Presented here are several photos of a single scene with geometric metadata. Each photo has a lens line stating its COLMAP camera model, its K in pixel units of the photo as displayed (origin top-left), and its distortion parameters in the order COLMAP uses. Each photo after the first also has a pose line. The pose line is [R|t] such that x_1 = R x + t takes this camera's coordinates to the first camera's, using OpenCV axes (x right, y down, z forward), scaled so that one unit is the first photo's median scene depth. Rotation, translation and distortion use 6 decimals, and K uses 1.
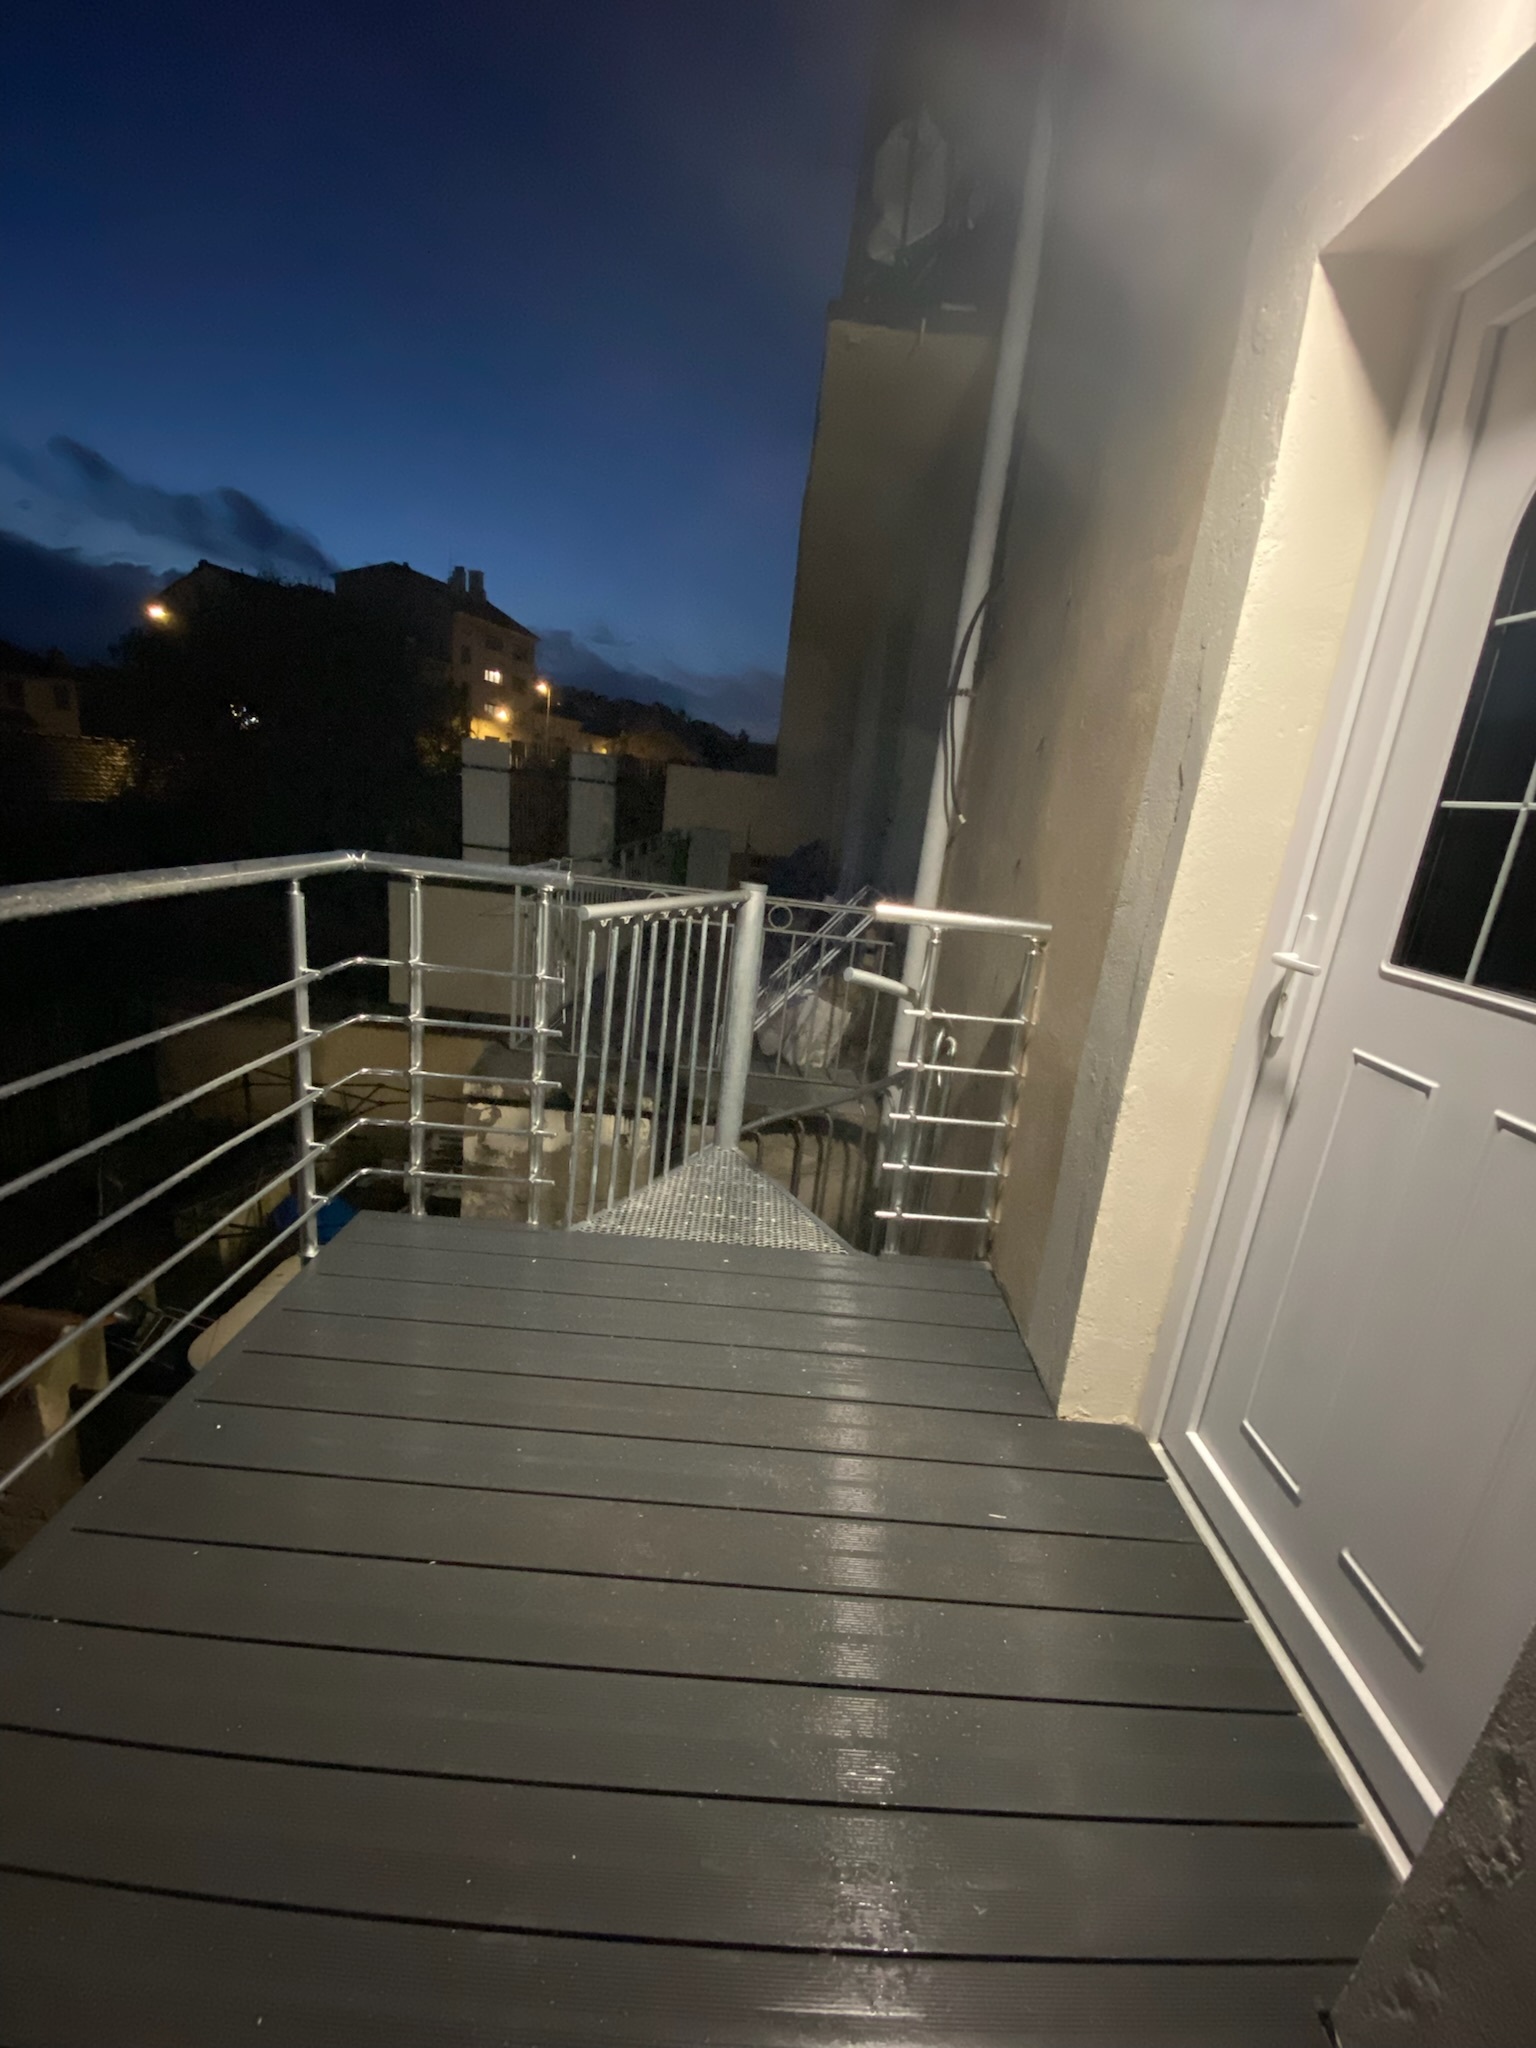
lens RADIAL K [[837.2, 0, 768.2], [0, 837.2, 1020.2], [0, 0, 1]] dist [0.002335, -0.011244]
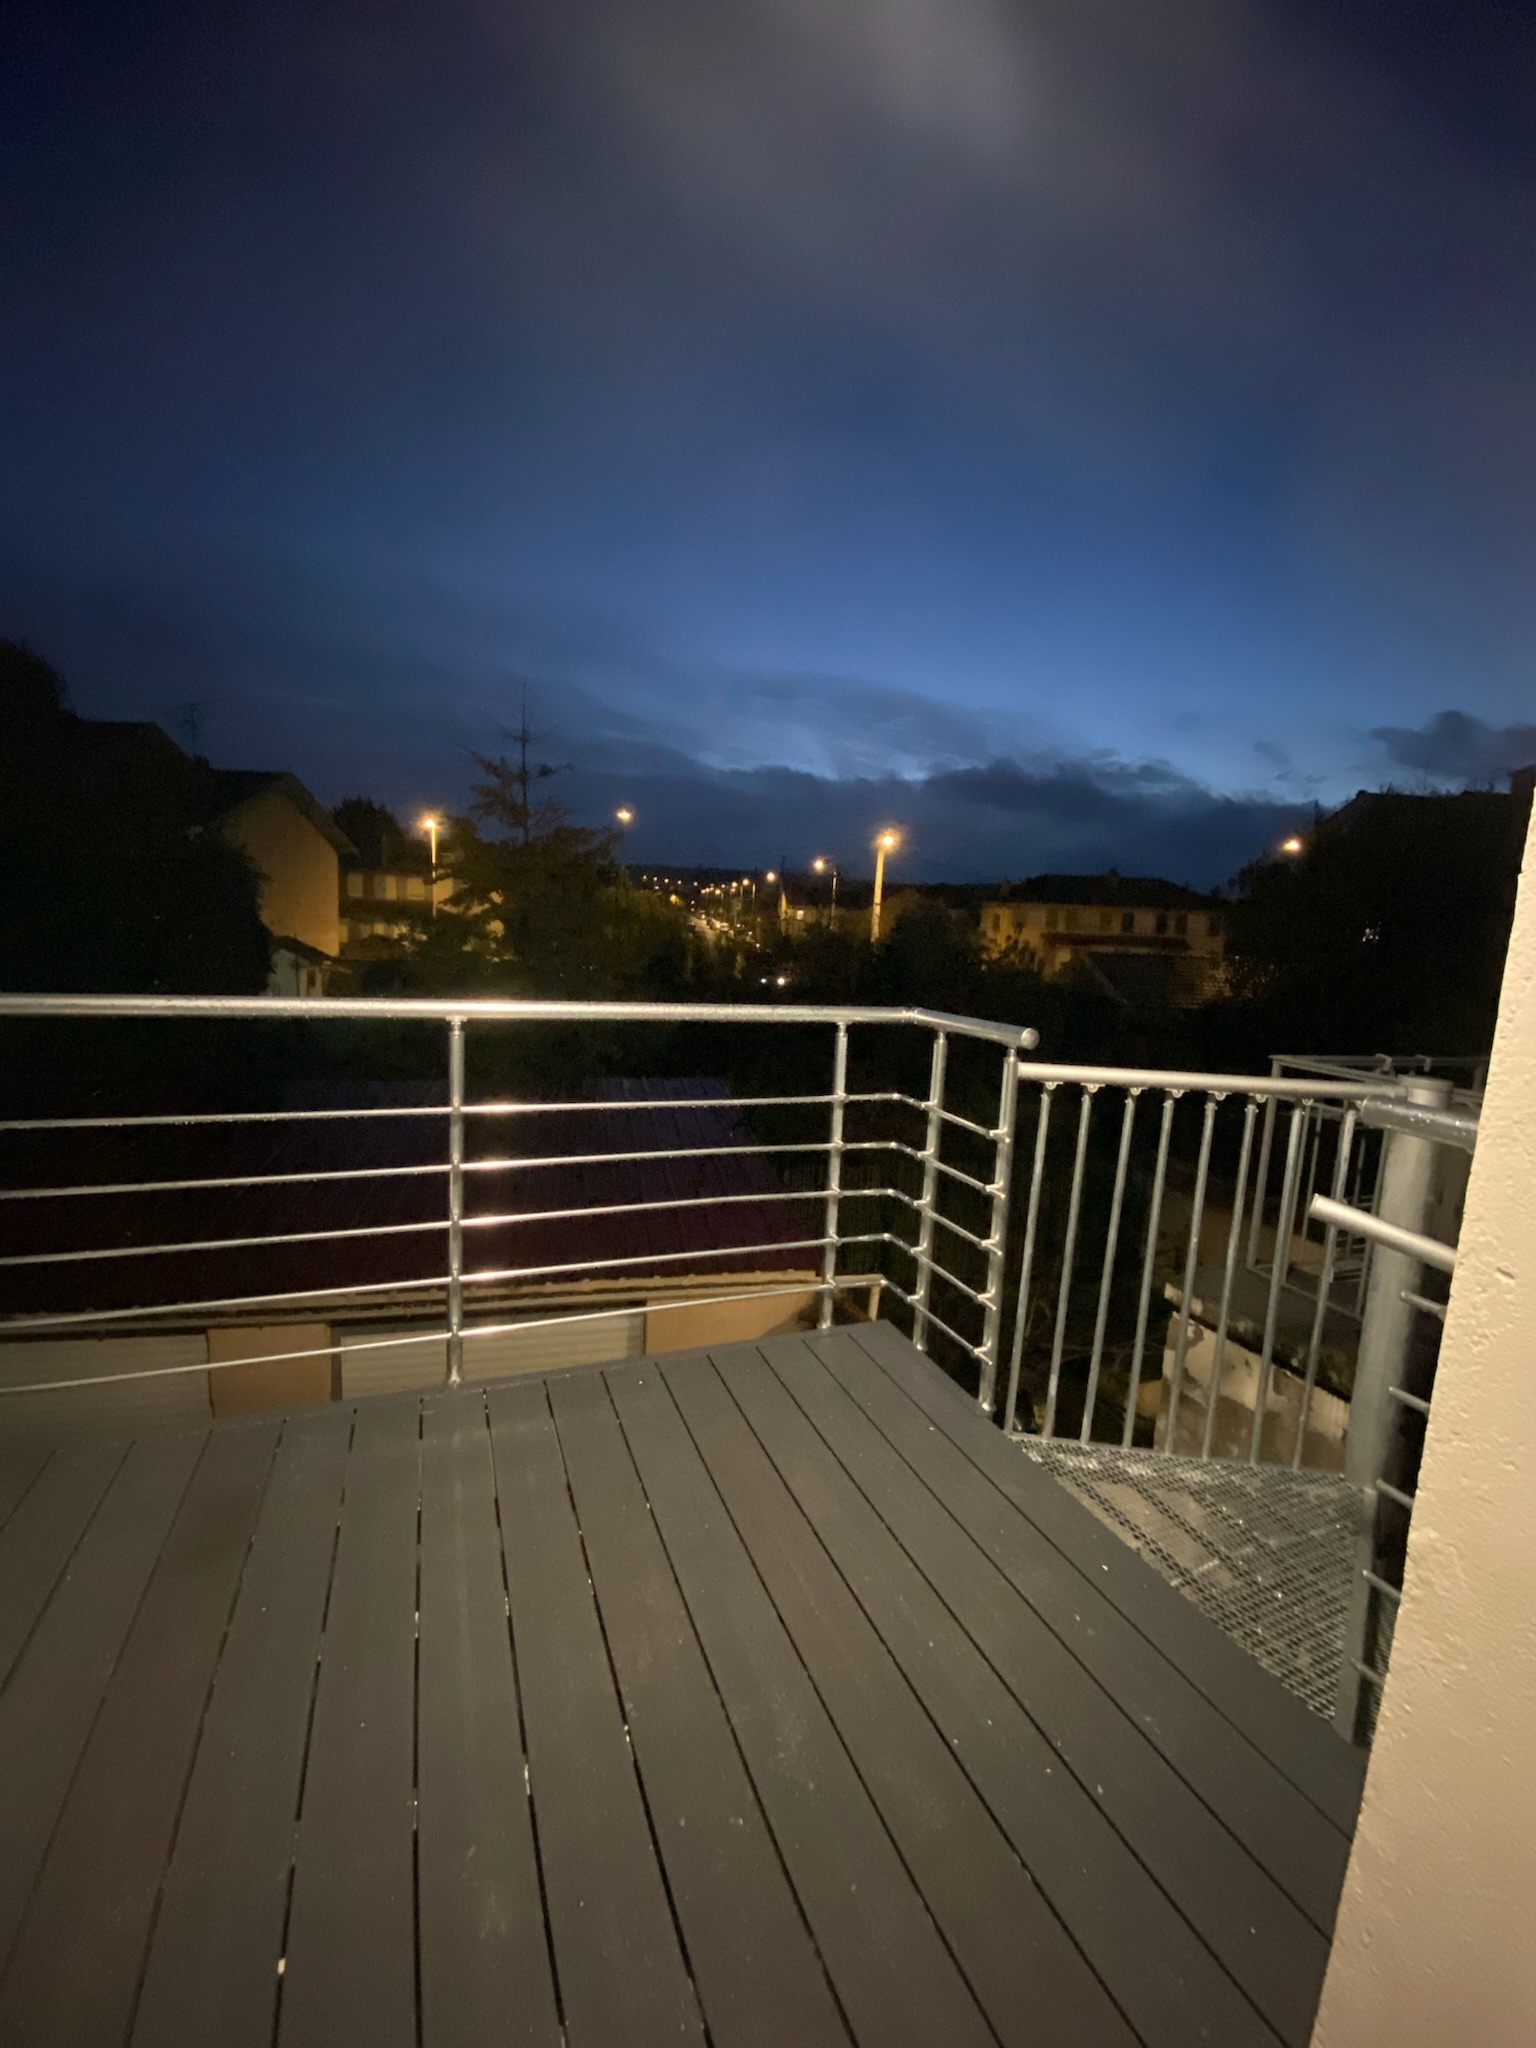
lens RADIAL K [[837.2, 0, 762.1], [0, 837.2, 1025.3], [0, 0, 1]] dist [0.002335, -0.011244]
pose [[0.301604, 0.023865, -0.953134, 0.569627], [-0.259867, 0.963895, -0.058097, -0.046310], [0.917335, 0.265211, 0.296917, 0.398307]]
